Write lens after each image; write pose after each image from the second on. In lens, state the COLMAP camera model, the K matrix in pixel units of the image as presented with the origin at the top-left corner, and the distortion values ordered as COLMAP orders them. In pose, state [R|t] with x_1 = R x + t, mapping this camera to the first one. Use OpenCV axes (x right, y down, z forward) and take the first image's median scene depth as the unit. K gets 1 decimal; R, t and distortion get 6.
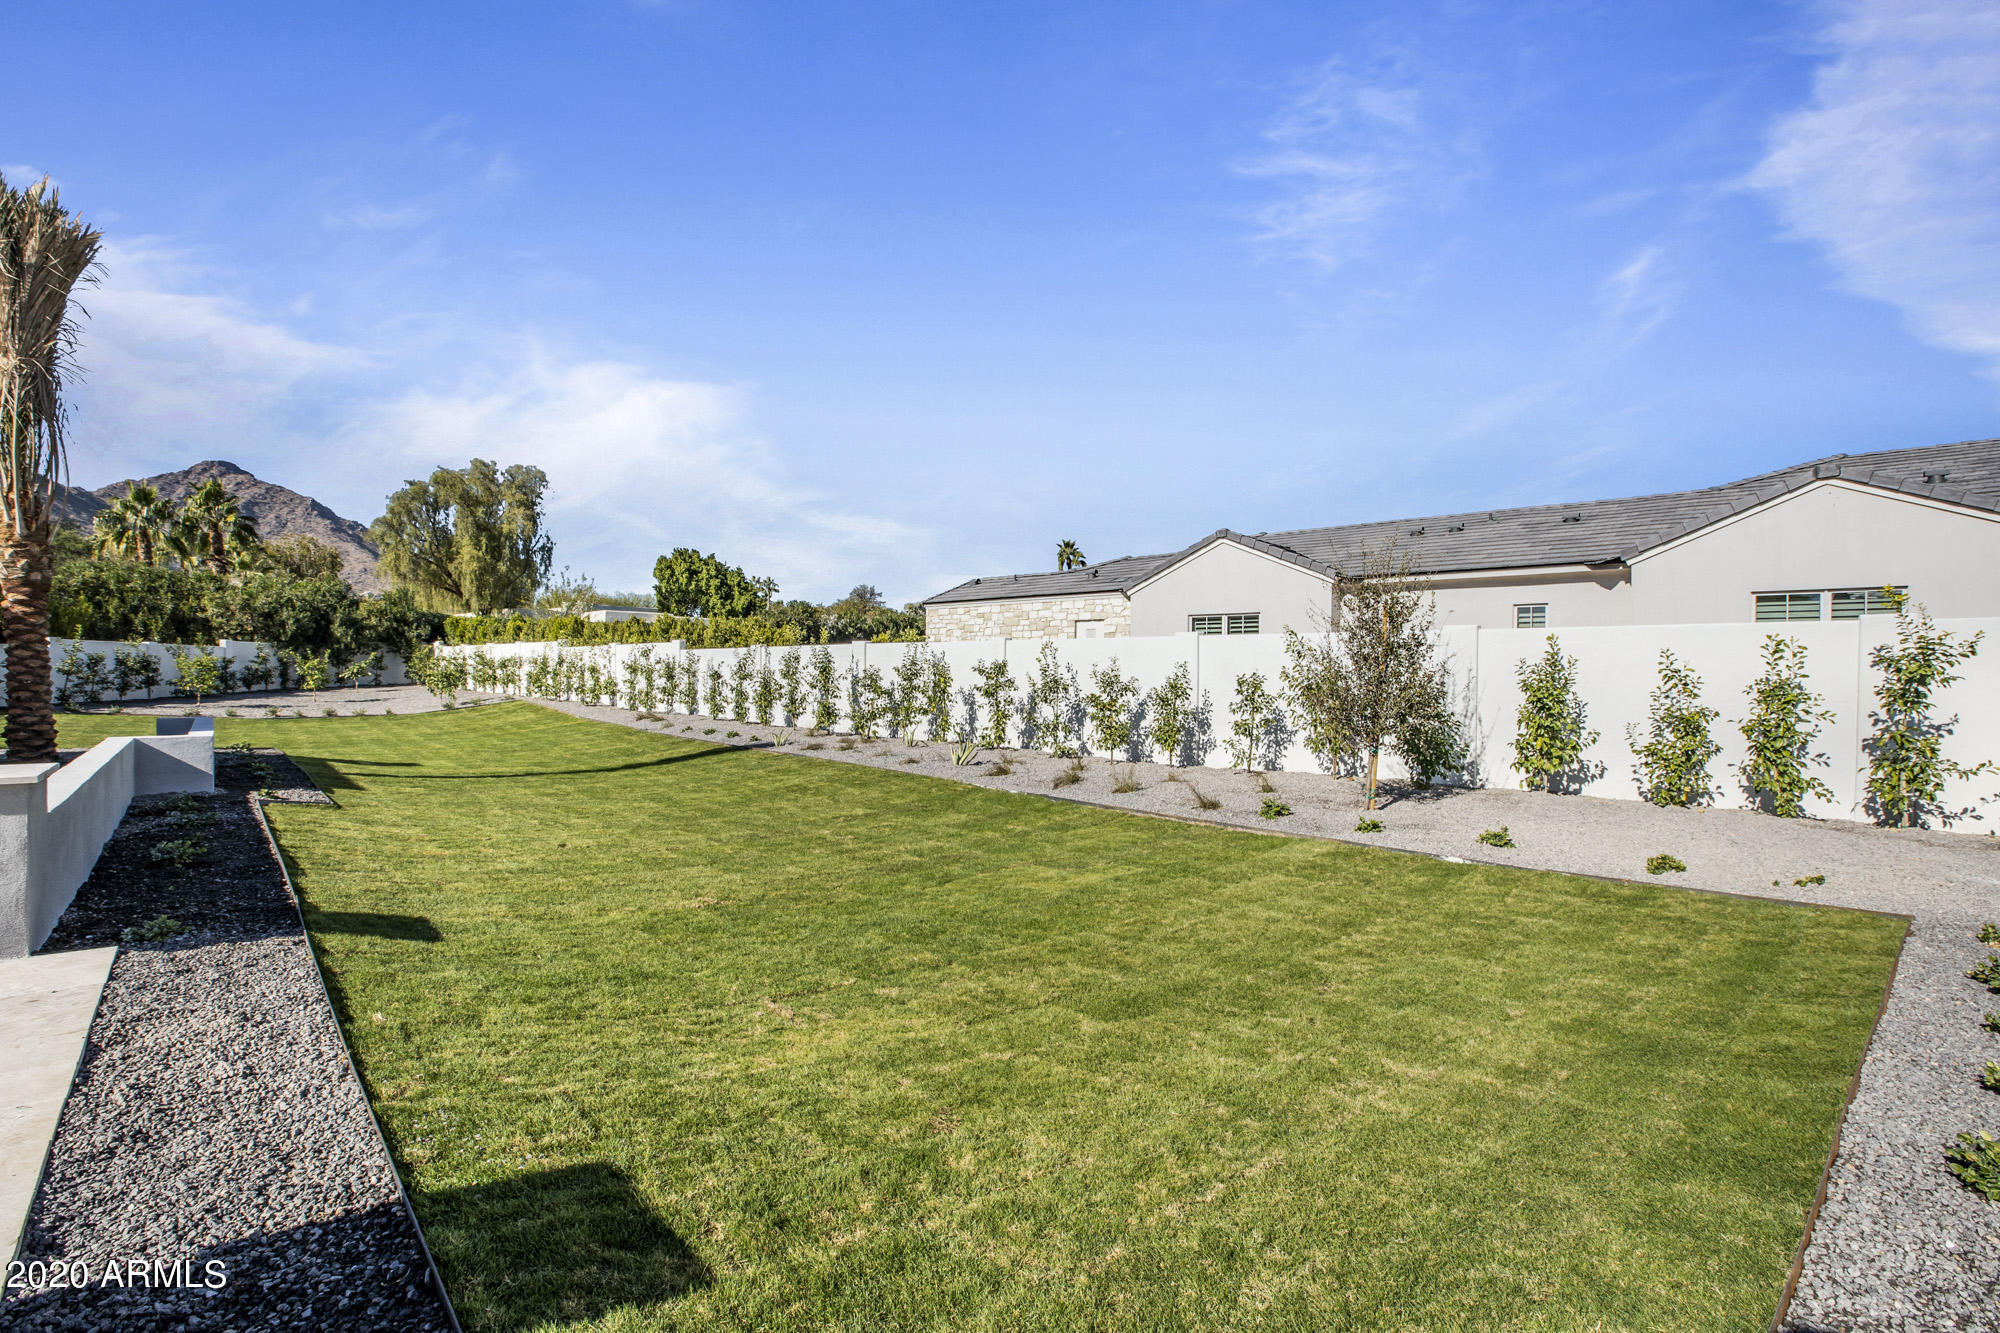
lens RADIAL K [[922.7, 0, 994.9], [0, 922.7, 679.1], [0, 0, 1]] dist [-0.045020, 0.015019]
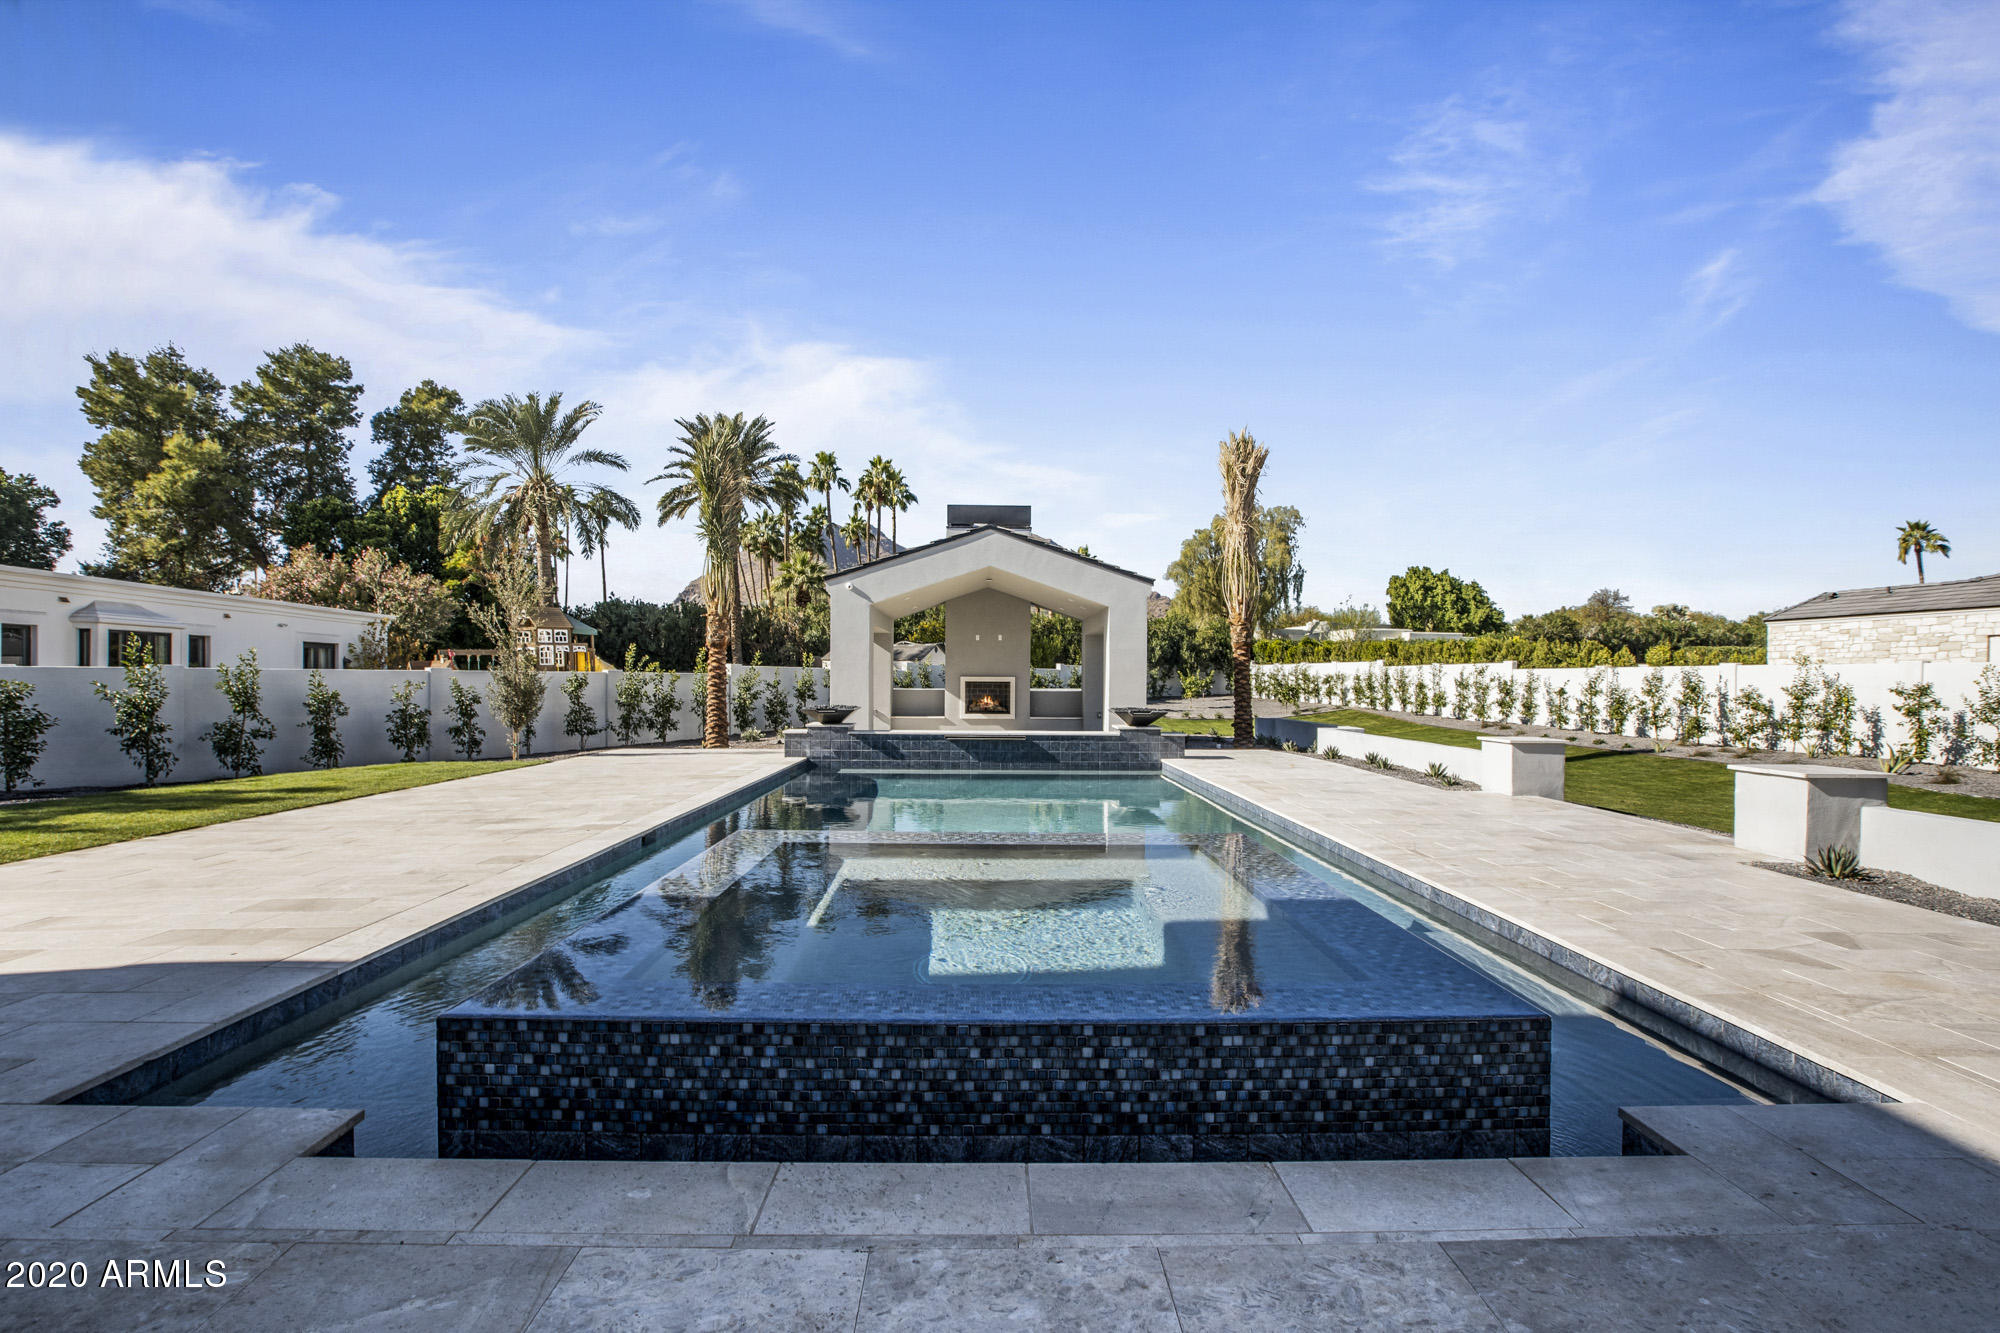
lens RADIAL K [[920.5, 0, 997.9], [0, 920.5, 682.0], [0, 0, 1]] dist [-0.051040, 0.016862]
pose [[0.762710, 0.000553, -0.646740, -0.120666], [-0.005333, 0.999971, -0.005435, -0.007582], [0.646719, 0.007595, 0.762691, -0.407704]]
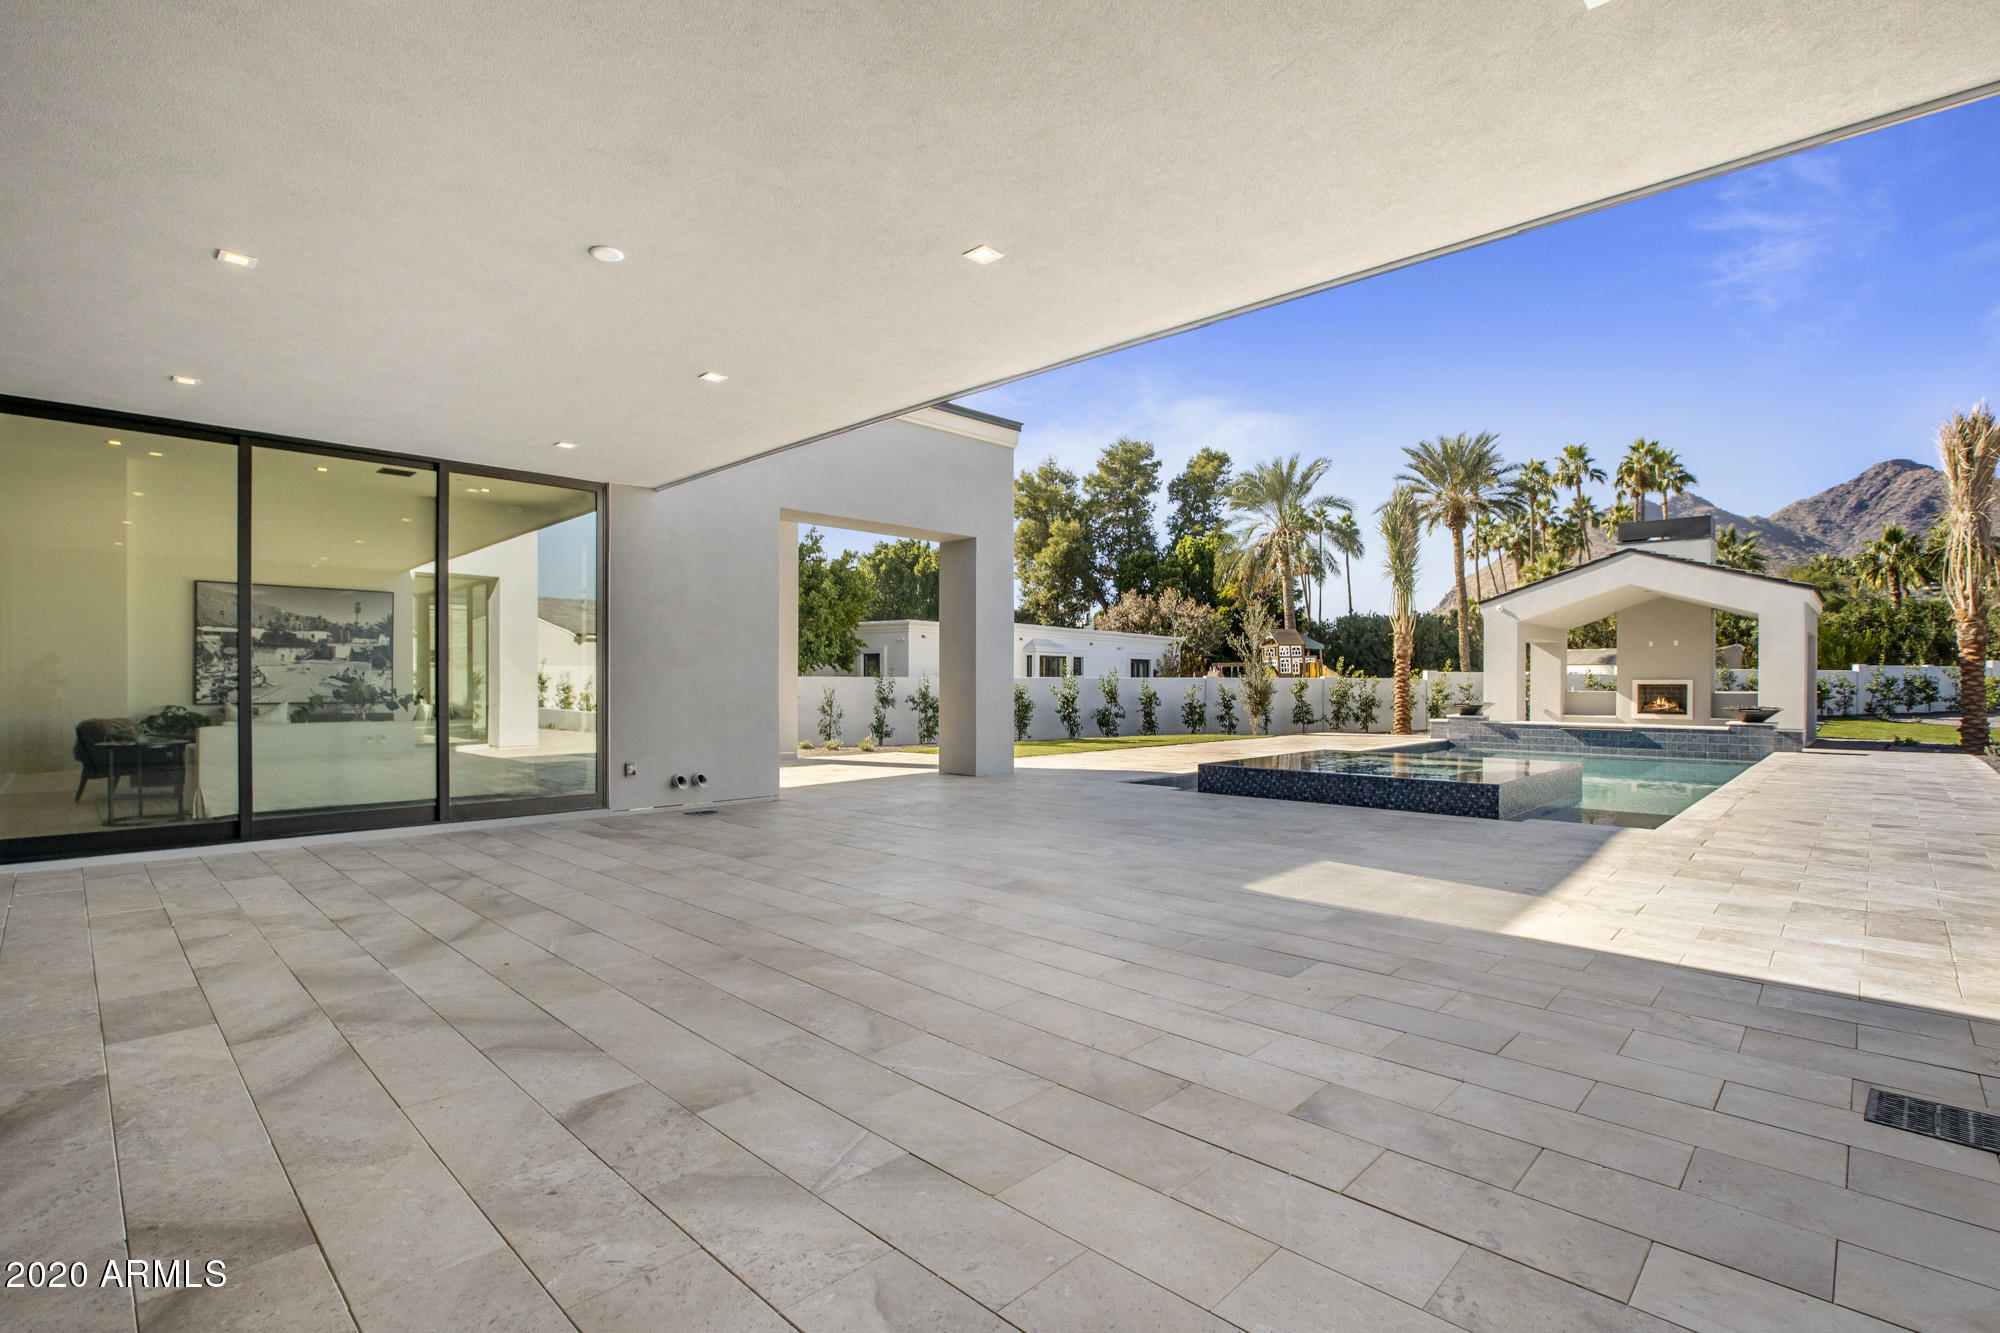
lens RADIAL K [[942.9, 0, 997.3], [0, 942.9, 683.6], [0, 0, 1]] dist [-0.050916, 0.017616]
pose [[0.082263, -0.004194, -0.996602, 0.255973], [-0.007188, 0.999963, -0.004802, -0.003200], [0.996585, 0.007559, 0.082230, -0.517959]]
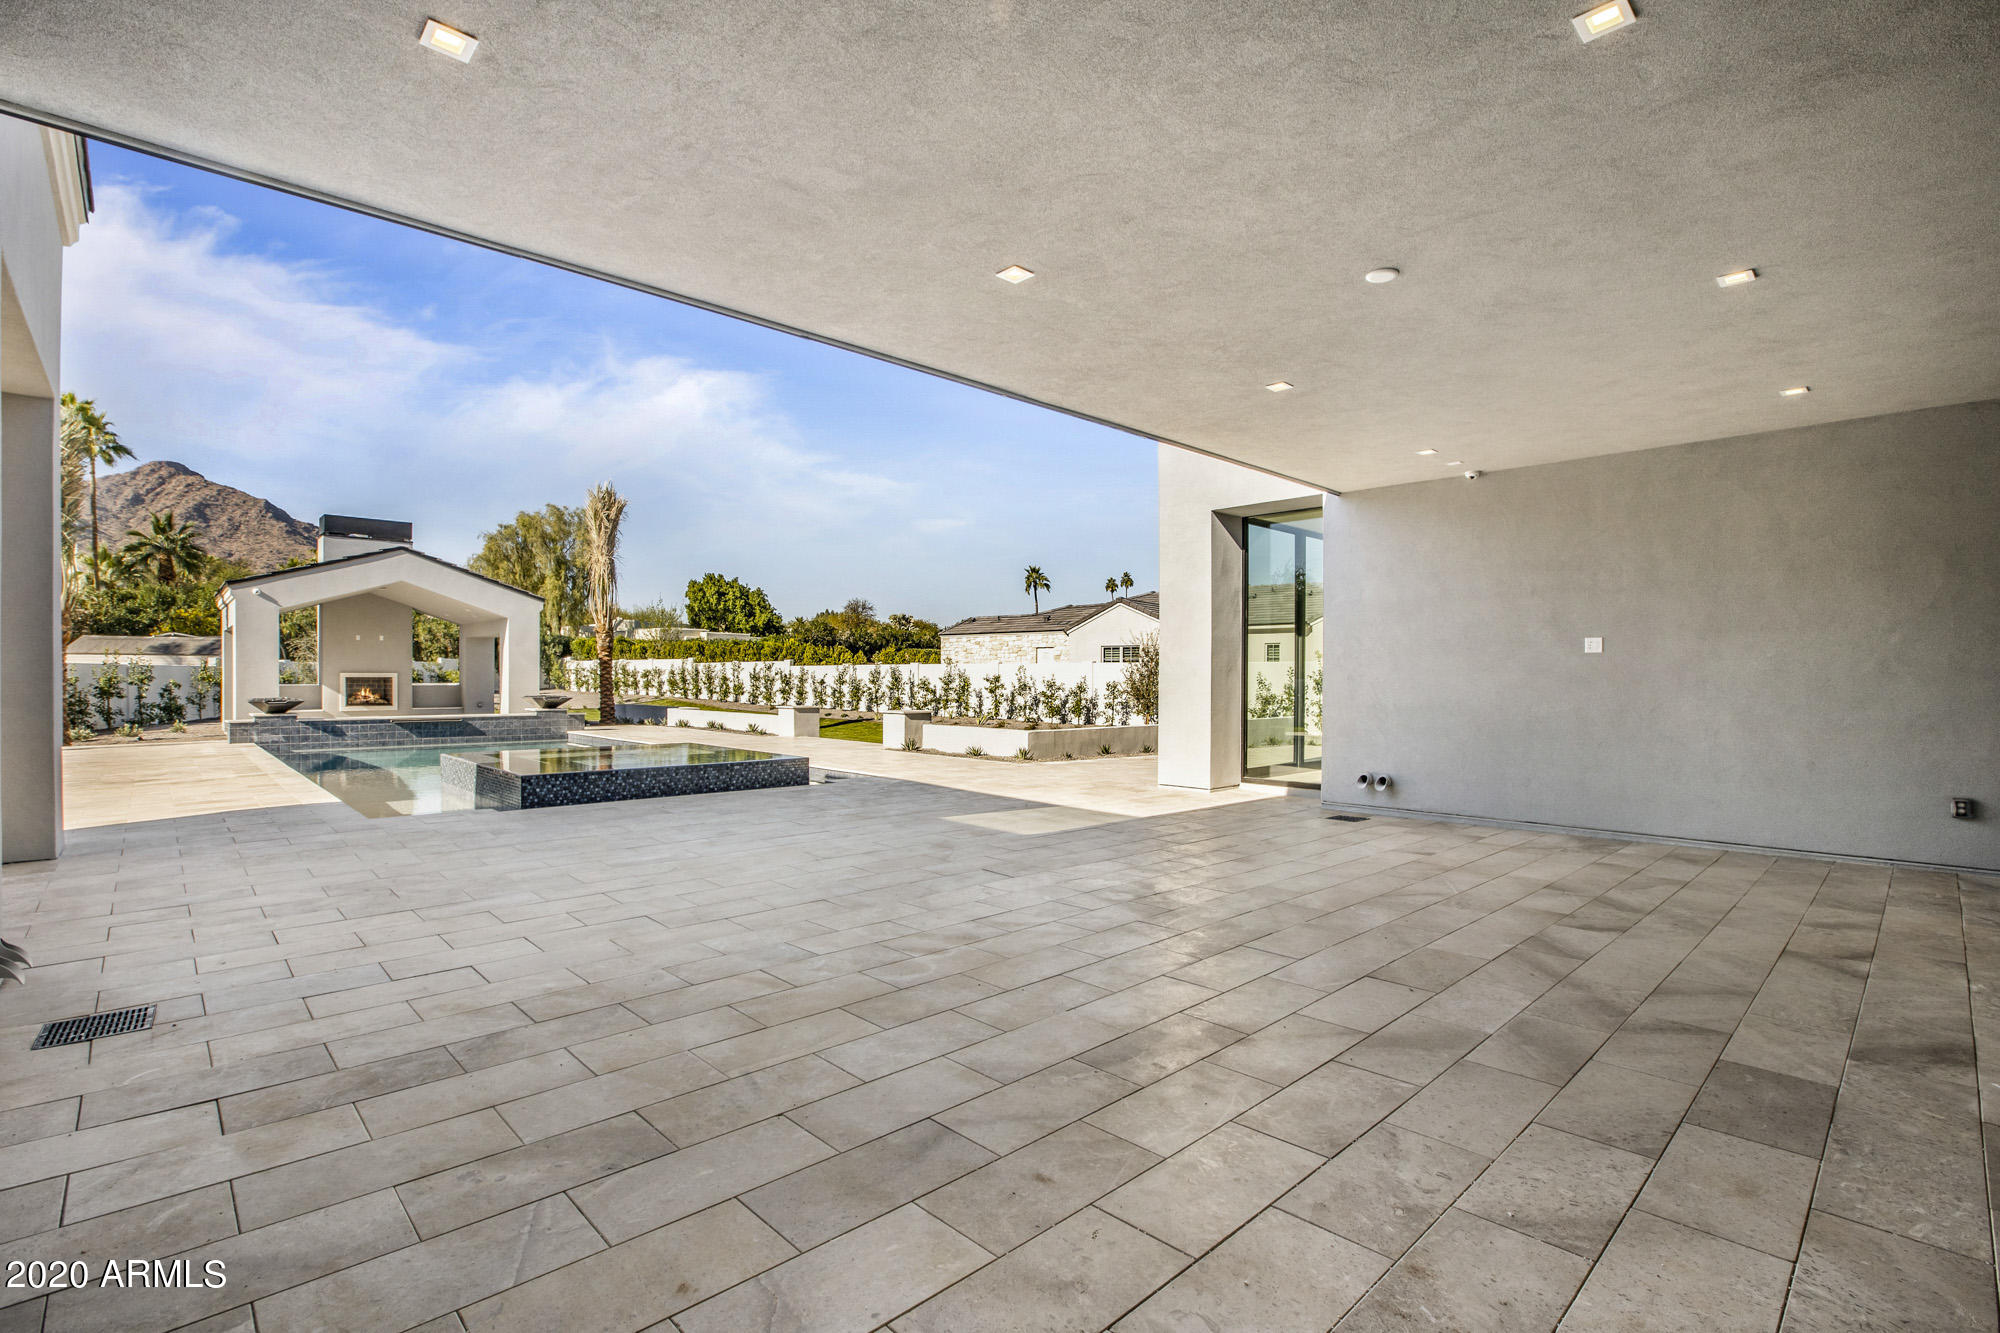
lens RADIAL K [[922.7, 0, 999.3], [0, 922.7, 681.8], [0, 0, 1]] dist [-0.053686, 0.018794]
pose [[0.999219, -0.004720, 0.039221, -0.054142], [0.004699, 0.999989, 0.000621, -0.004664], [-0.039223, -0.000436, 0.999230, -0.795801]]
